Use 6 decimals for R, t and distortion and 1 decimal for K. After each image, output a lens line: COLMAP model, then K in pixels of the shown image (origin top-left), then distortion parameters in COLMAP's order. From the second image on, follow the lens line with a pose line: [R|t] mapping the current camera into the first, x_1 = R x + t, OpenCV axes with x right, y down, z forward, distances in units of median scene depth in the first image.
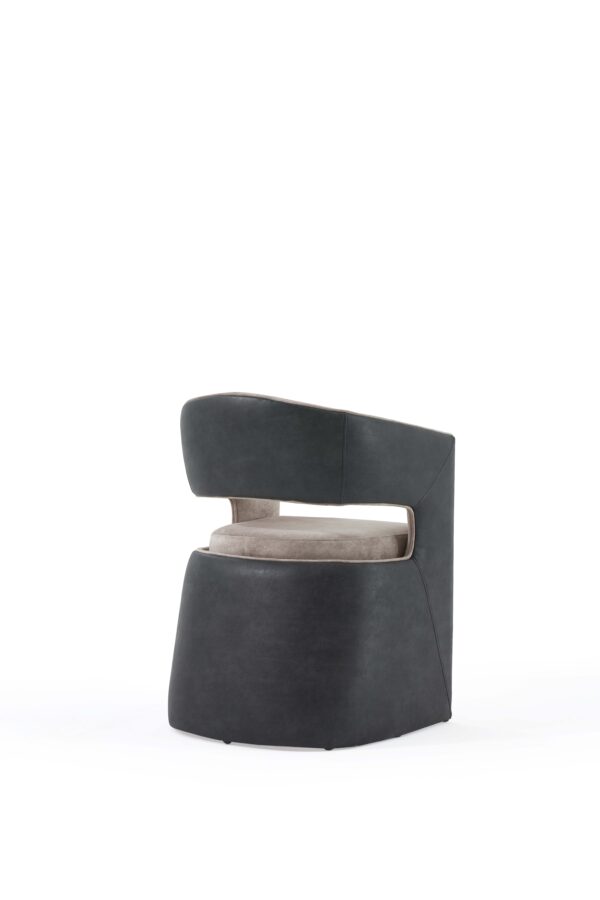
lens RADIAL K [[1769.5, 0, 299.8], [0, 1769.5, 450.8], [0, 0, 1]] dist [-0.051770, 0.000000]
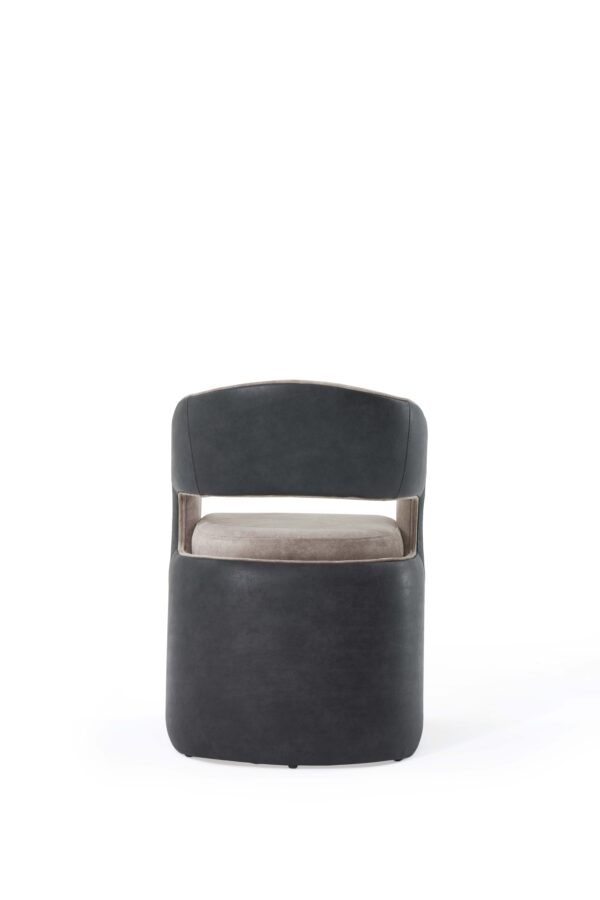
lens RADIAL K [[1769.5, 0, 299.9], [0, 1769.5, 448.9], [0, 0, 1]] dist [-0.051770, 0.000000]
pose [[0.823332, -0.023469, 0.567075, -0.545378], [0.011021, 0.999617, 0.025368, -0.020545], [-0.567453, -0.014636, 0.823276, 0.253356]]
